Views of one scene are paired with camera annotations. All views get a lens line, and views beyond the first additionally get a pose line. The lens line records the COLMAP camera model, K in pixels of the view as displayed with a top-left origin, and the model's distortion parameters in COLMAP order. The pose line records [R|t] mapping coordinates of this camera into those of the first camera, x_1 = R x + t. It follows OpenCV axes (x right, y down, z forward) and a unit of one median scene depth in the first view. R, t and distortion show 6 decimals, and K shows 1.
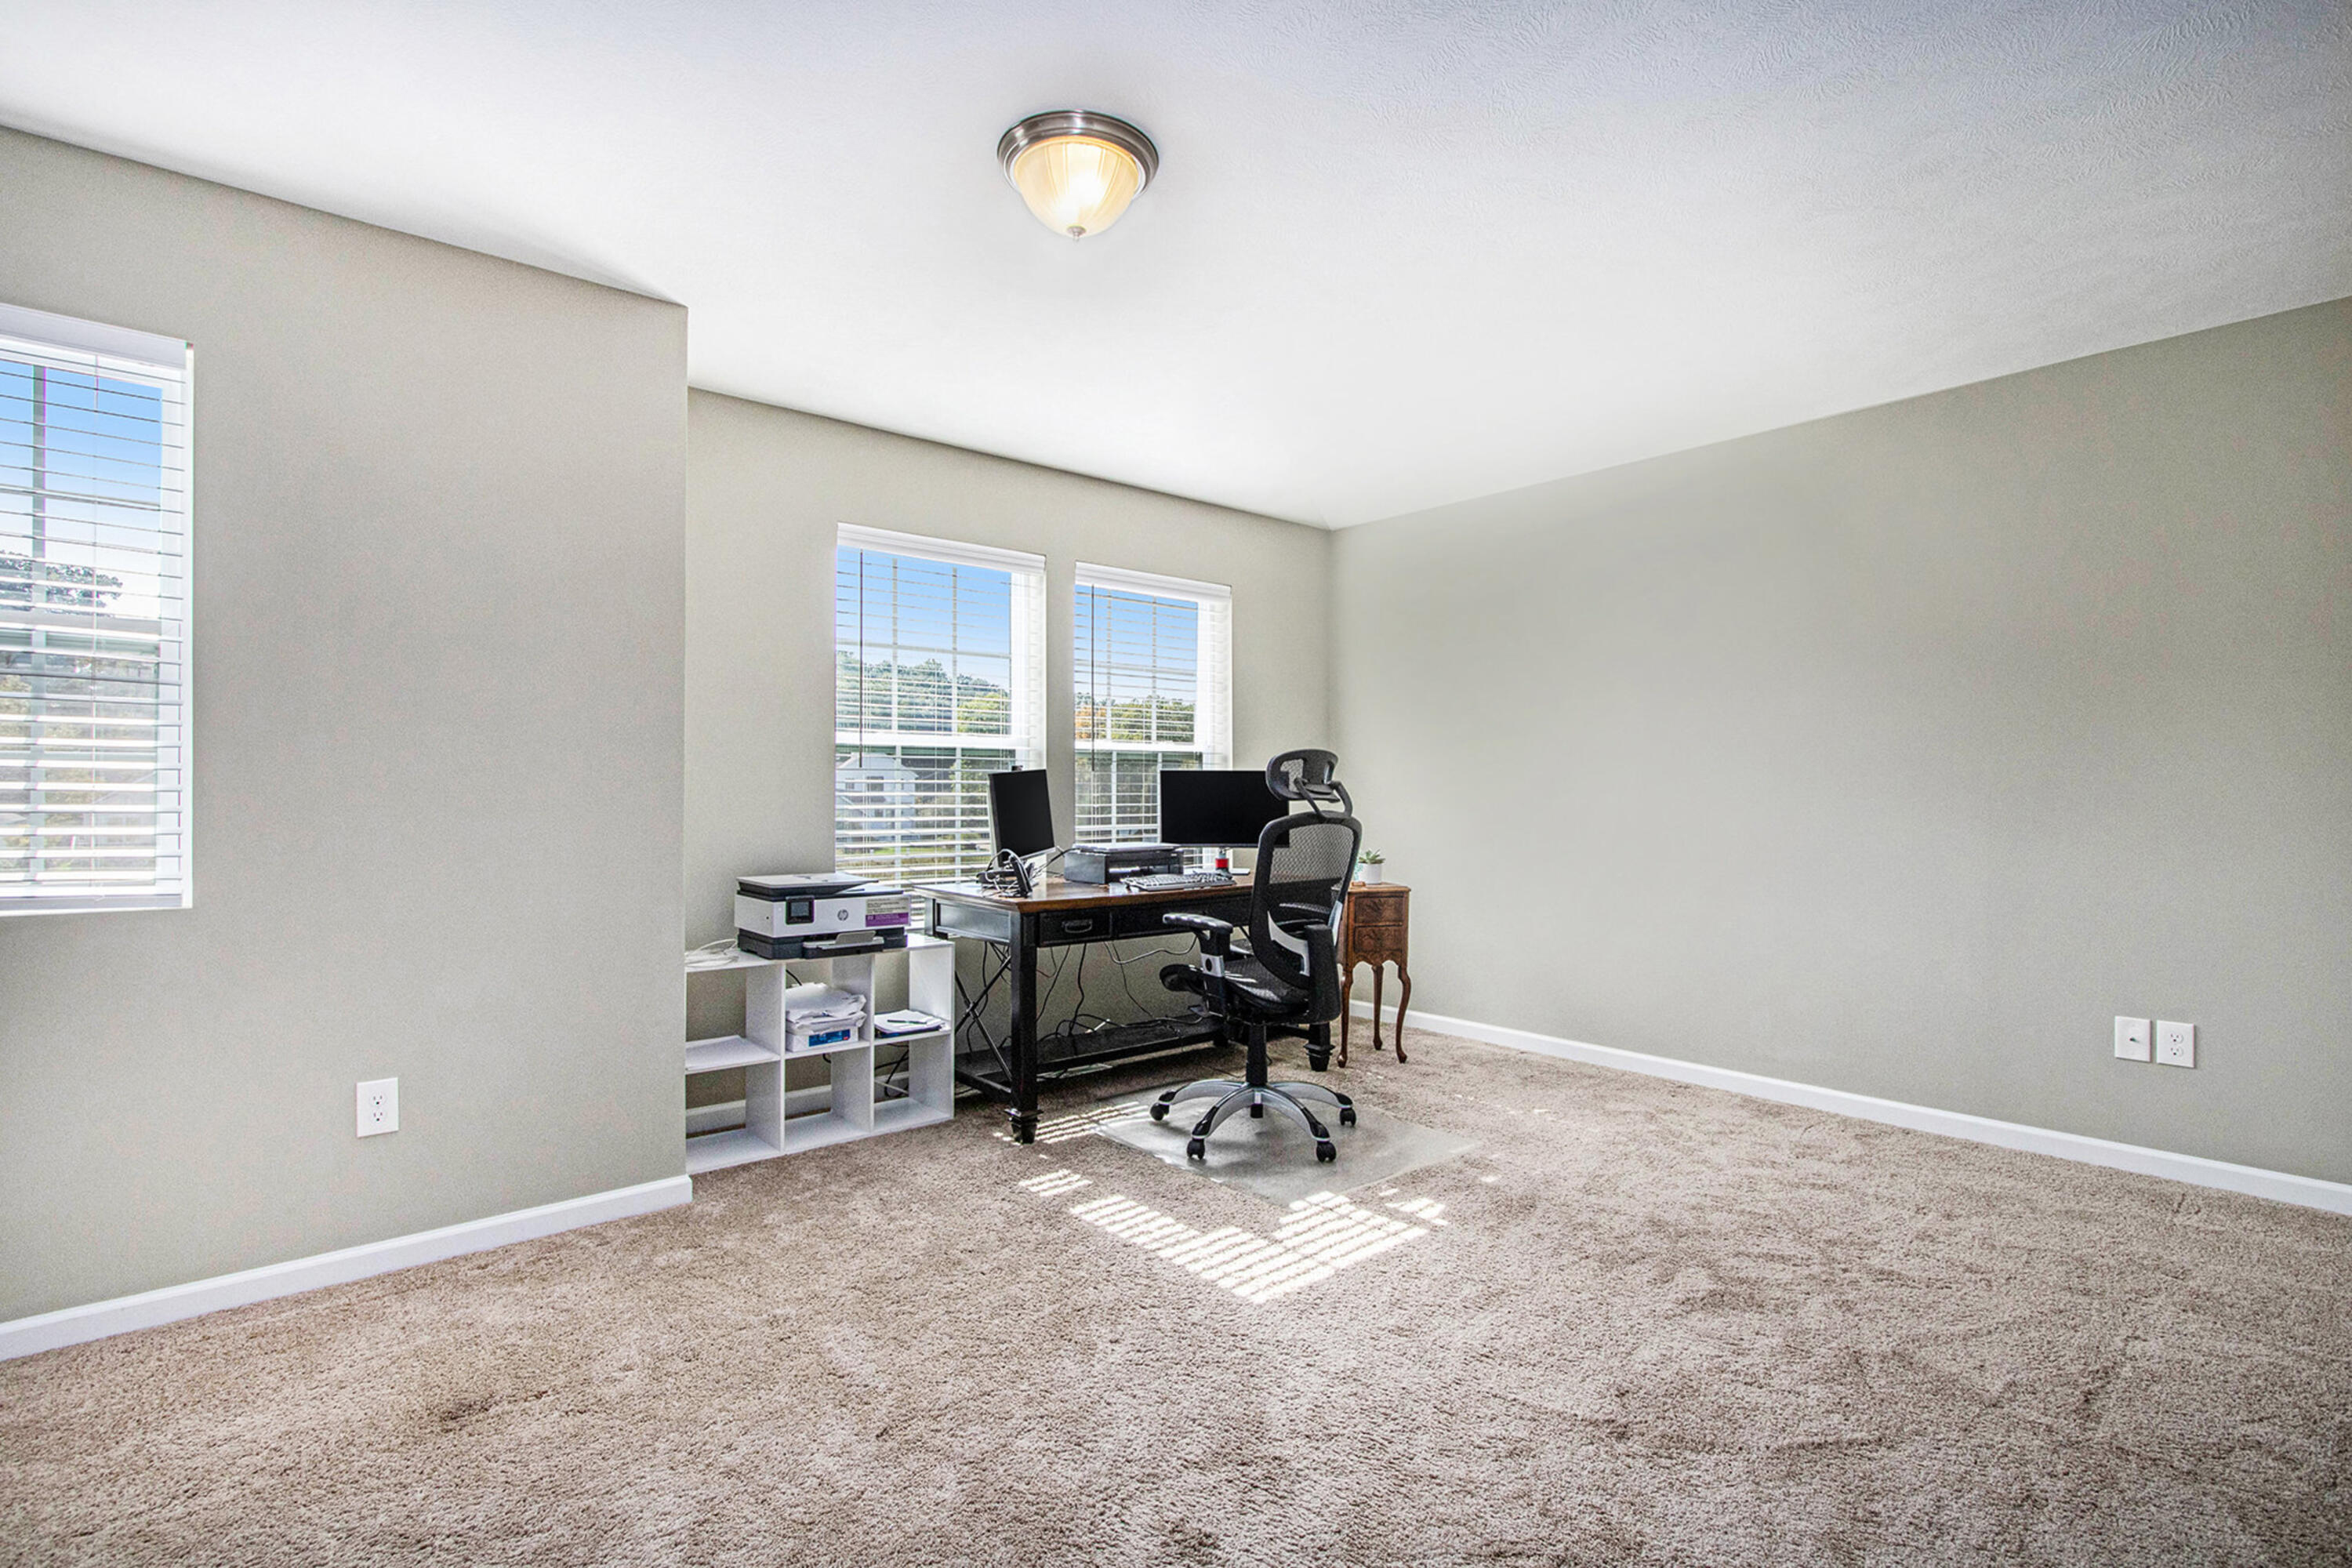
lens RADIAL K [[1088.0, 0, 1126.3], [0, 1088.0, 782.9], [0, 0, 1]] dist [-0.017412, 0.006530]
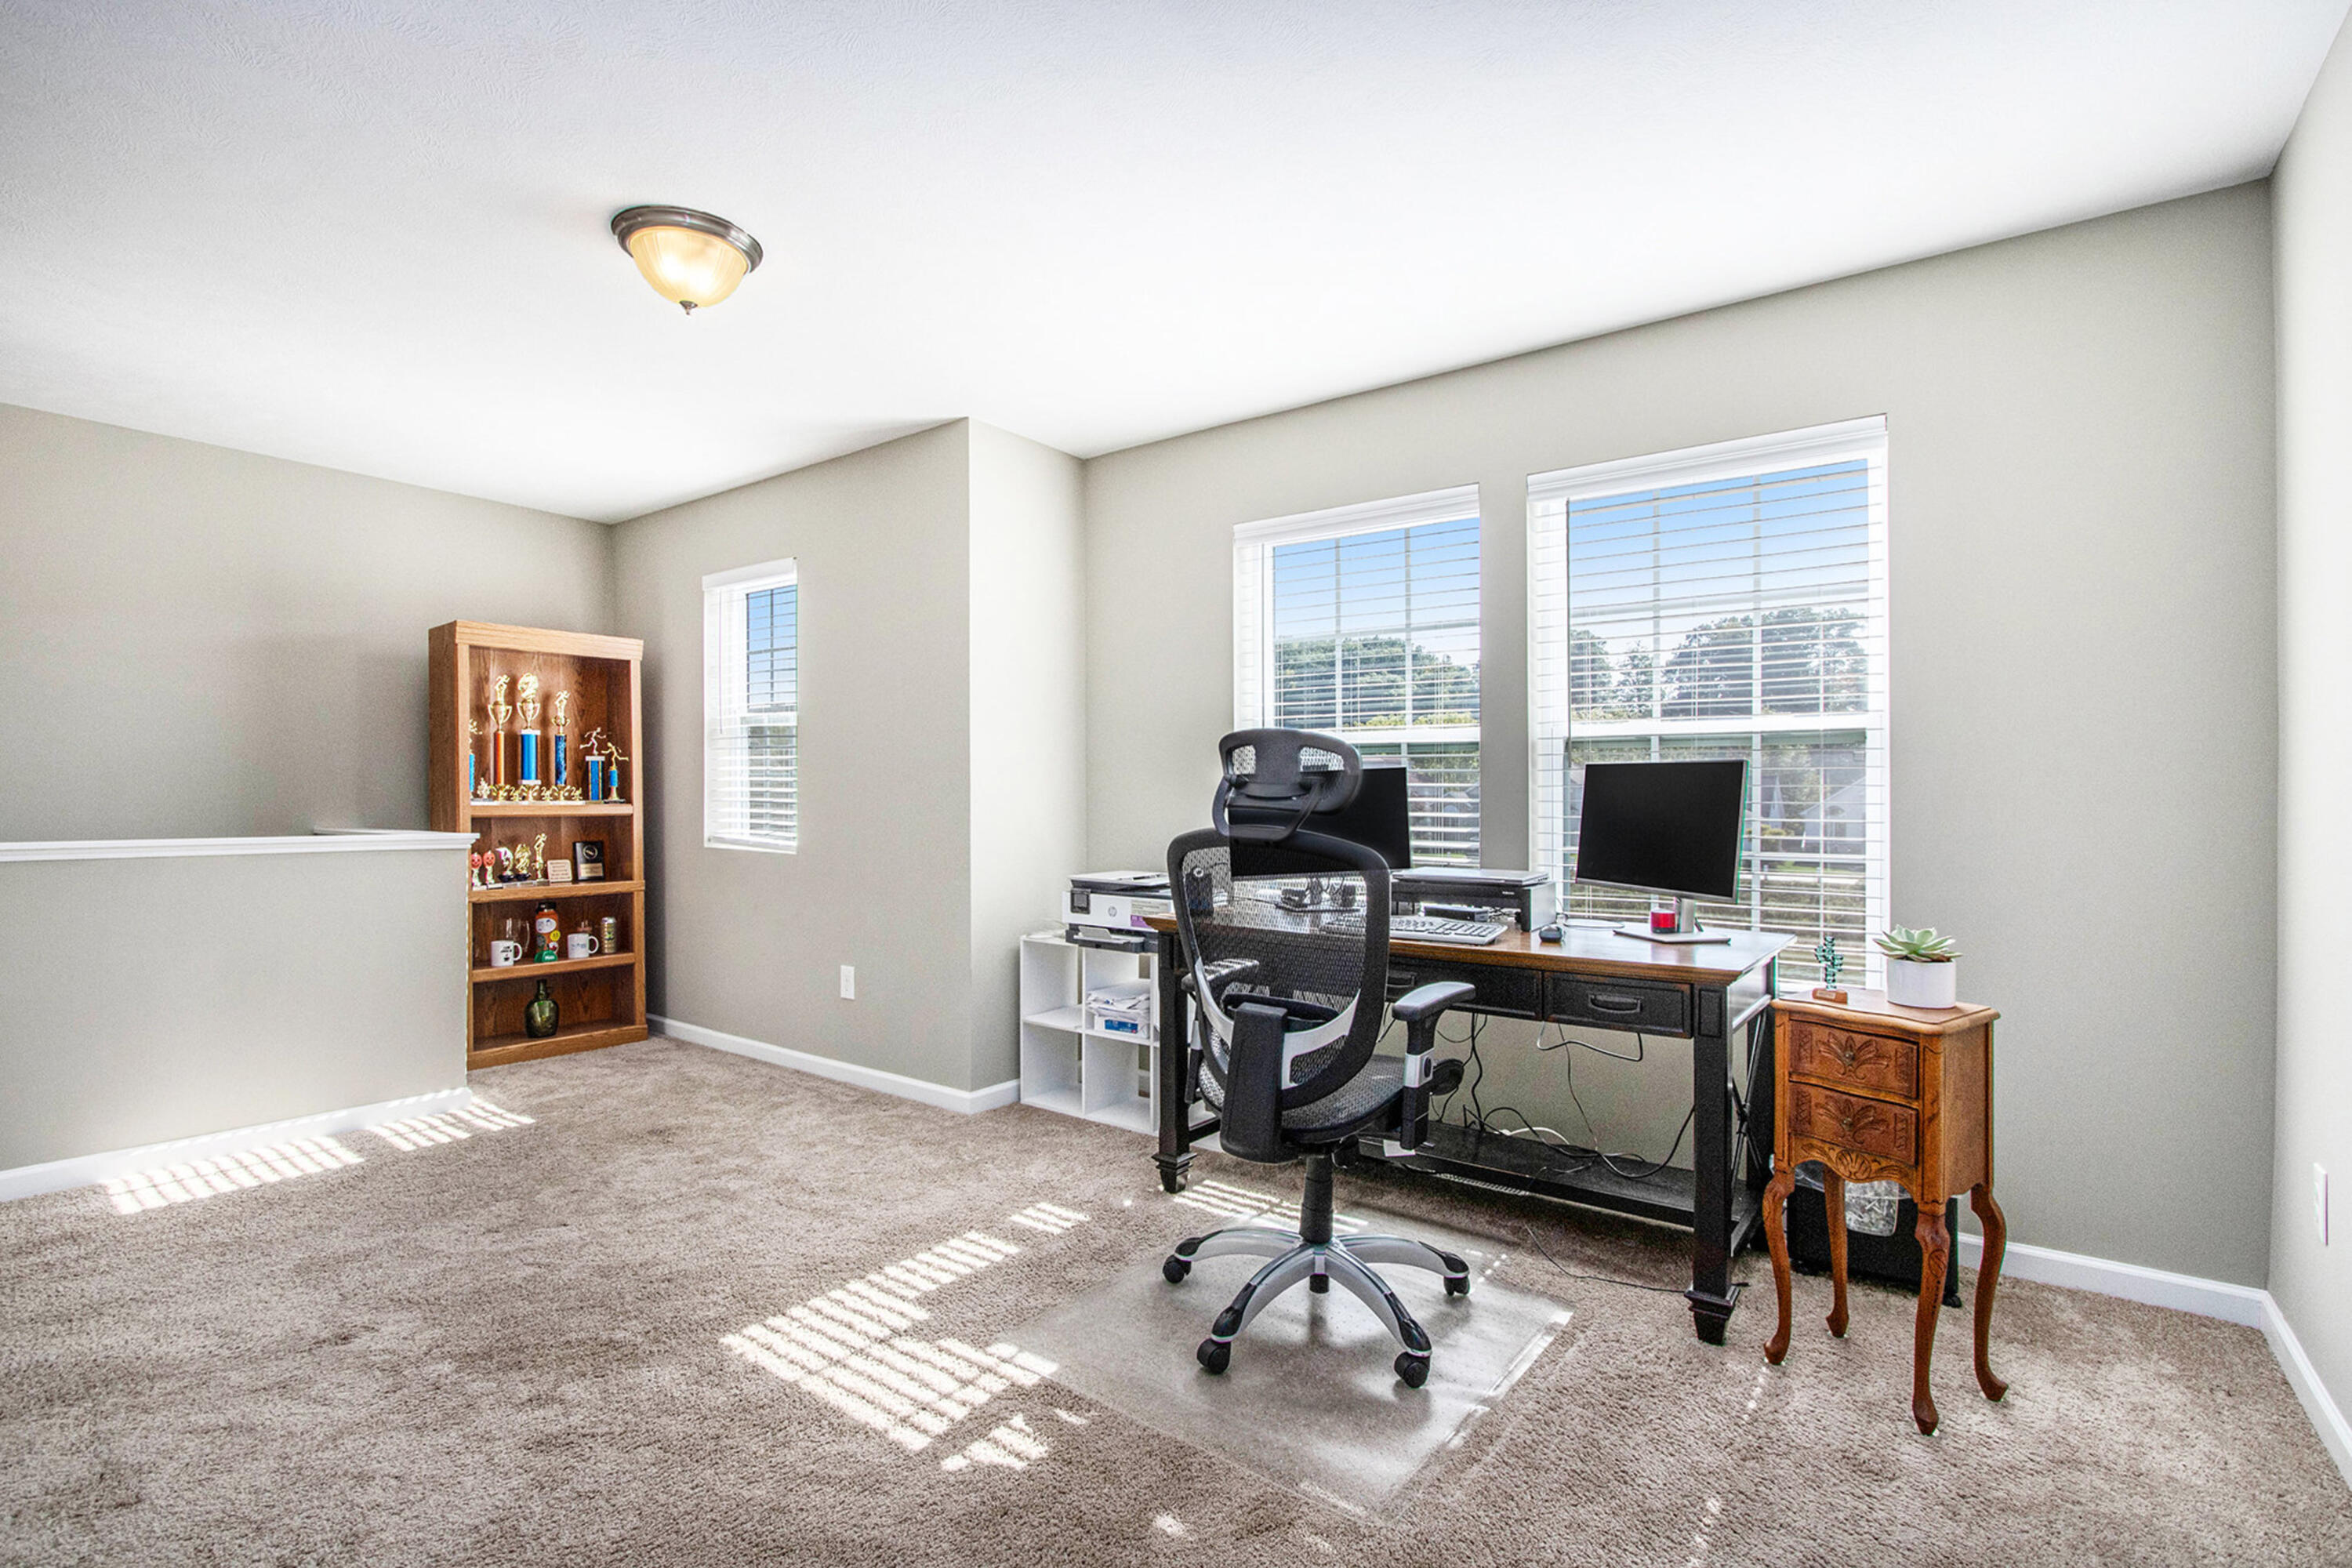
lens RADIAL K [[1088.0, 0, 1176.0], [0, 1088.0, 788.4], [0, 0, 1]] dist [-0.017412, 0.006530]
pose [[0.246044, -0.004134, -0.969250, 0.885757], [0.000955, 0.999991, -0.004023, 0.007819], [0.969258, 0.000064, 0.246046, 0.909203]]
